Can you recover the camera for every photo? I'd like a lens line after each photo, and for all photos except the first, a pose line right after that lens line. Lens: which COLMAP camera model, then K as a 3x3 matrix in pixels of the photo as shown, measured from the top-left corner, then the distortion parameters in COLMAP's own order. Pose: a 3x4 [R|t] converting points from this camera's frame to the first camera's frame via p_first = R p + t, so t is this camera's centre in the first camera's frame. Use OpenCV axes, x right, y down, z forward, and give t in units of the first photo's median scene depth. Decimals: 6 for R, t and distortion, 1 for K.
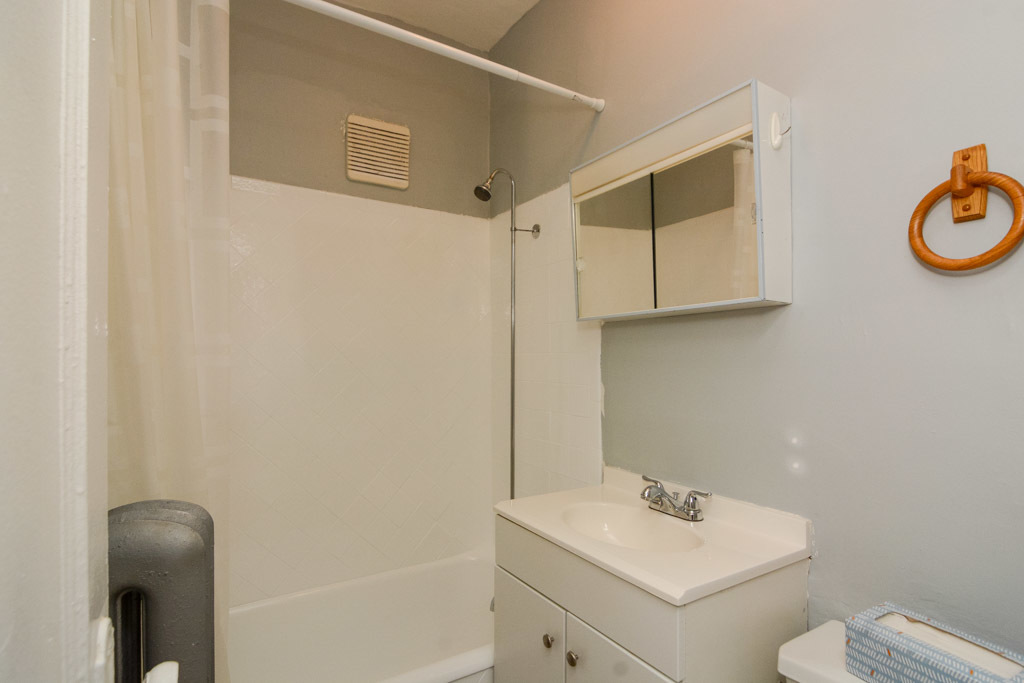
lens RADIAL K [[511.9, 0, 513.6], [0, 511.9, 361.4], [0, 0, 1]] dist [0.000608, -0.006197]
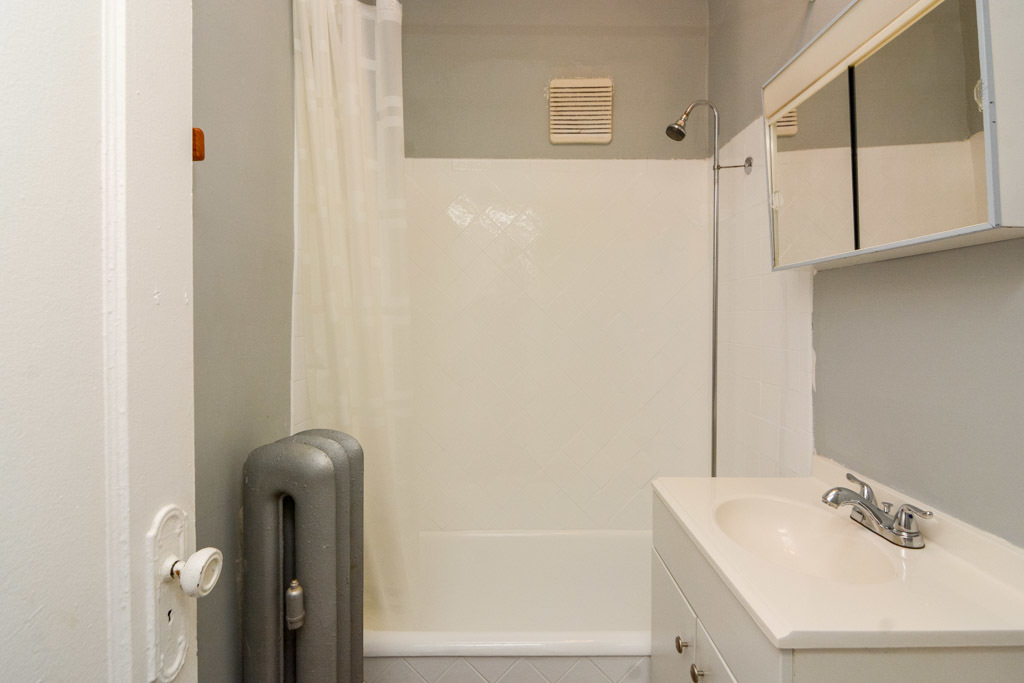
lens RADIAL K [[519.9, 0, 513.2], [0, 519.9, 327.9], [0, 0, 1]] dist [-0.001020, -0.000650]
pose [[0.847591, 0.009844, -0.530559, 0.267956], [-0.001277, 0.999863, 0.016511, -0.002296], [0.530649, -0.013317, 0.847487, 0.106681]]
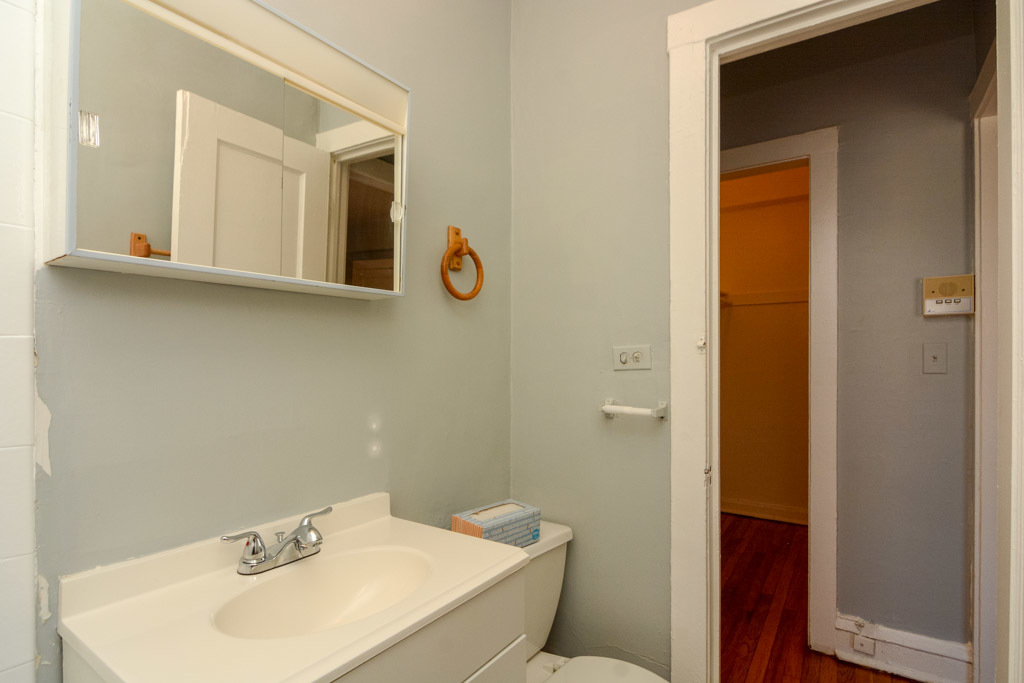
lens RADIAL K [[511.9, 0, 513.6], [0, 511.9, 361.4], [0, 0, 1]] dist [0.000608, -0.006197]
pose [[-0.405345, -0.004175, 0.914154, -0.515379], [0.000758, 0.999988, 0.004903, 0.008832], [-0.914163, 0.002680, -0.405337, 1.051939]]
